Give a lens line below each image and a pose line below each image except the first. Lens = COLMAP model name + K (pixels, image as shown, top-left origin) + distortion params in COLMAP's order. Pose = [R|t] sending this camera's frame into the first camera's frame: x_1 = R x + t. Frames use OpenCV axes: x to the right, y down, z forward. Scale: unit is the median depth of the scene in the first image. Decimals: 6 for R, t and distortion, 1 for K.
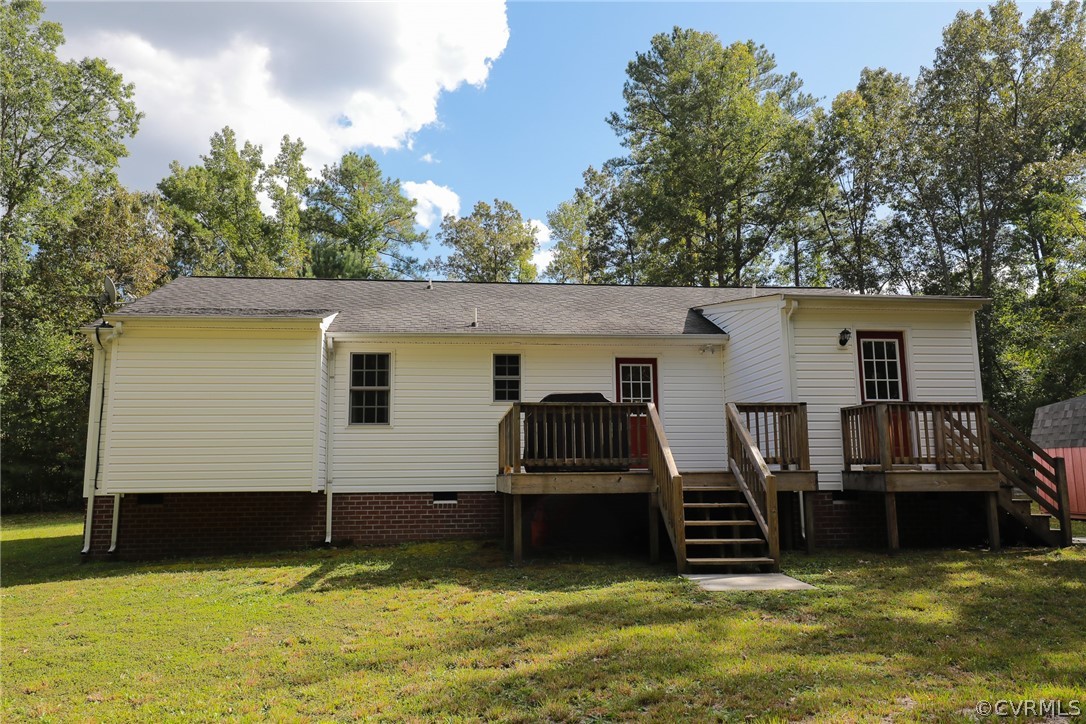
lens RADIAL K [[785.5, 0, 546.4], [0, 785.5, 366.0], [0, 0, 1]] dist [0.009152, 0.010933]
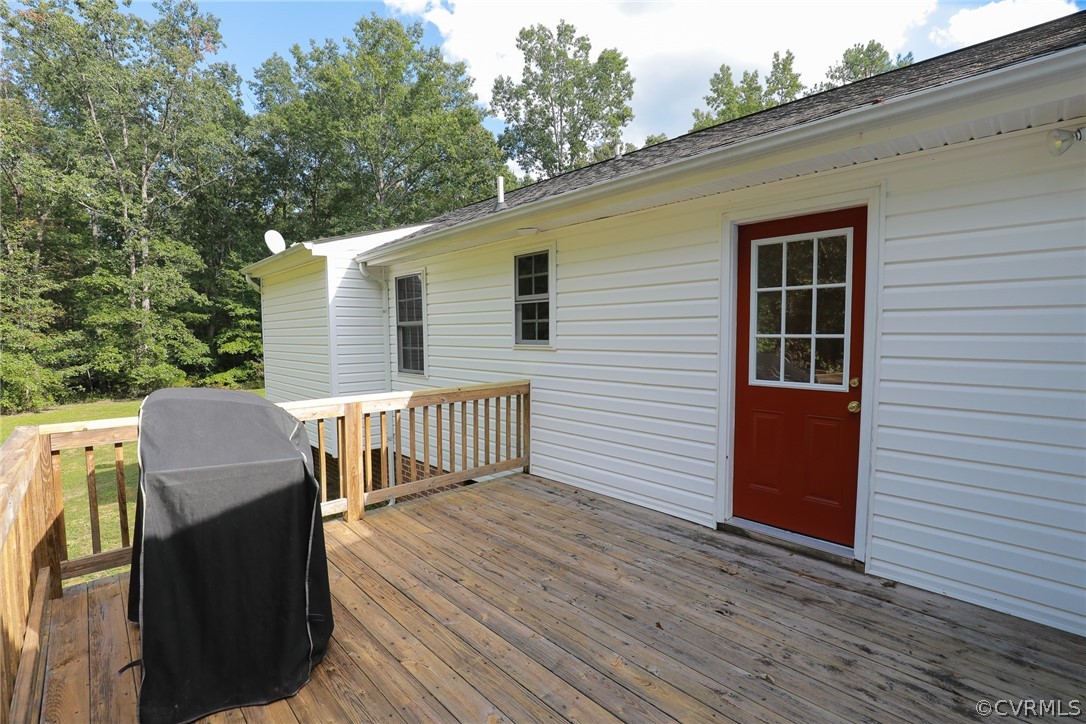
lens RADIAL K [[499.3, 0, 539.8], [0, 499.3, 363.5], [0, 0, 1]] dist [-0.037257, 0.008602]
pose [[0.614481, 0.054902, -0.787019, 0.223145], [0.120769, 0.979272, 0.162606, 0.003890], [0.779633, -0.194966, 0.595114, 0.807996]]
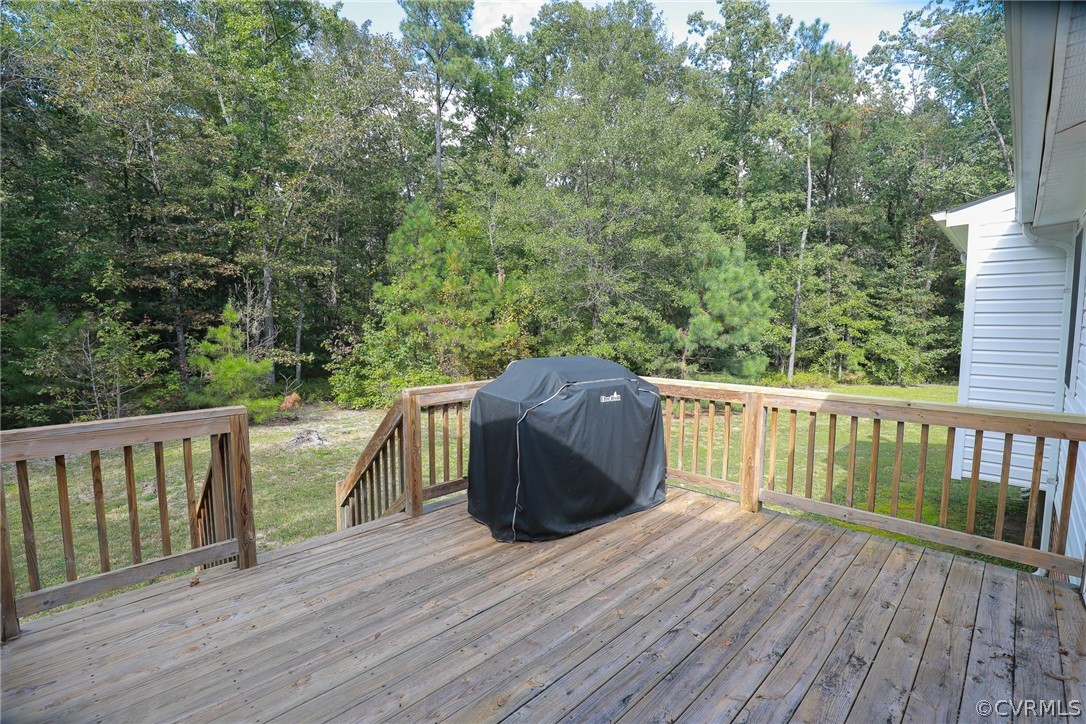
lens RADIAL K [[499.3, 0, 545.9], [0, 499.3, 361.5], [0, 0, 1]] dist [-0.037257, 0.008602]
pose [[-0.751891, 0.063206, -0.656250, 0.207508], [0.105530, 0.994098, -0.025164, 0.034035], [0.650786, -0.088174, -0.754124, 1.010269]]
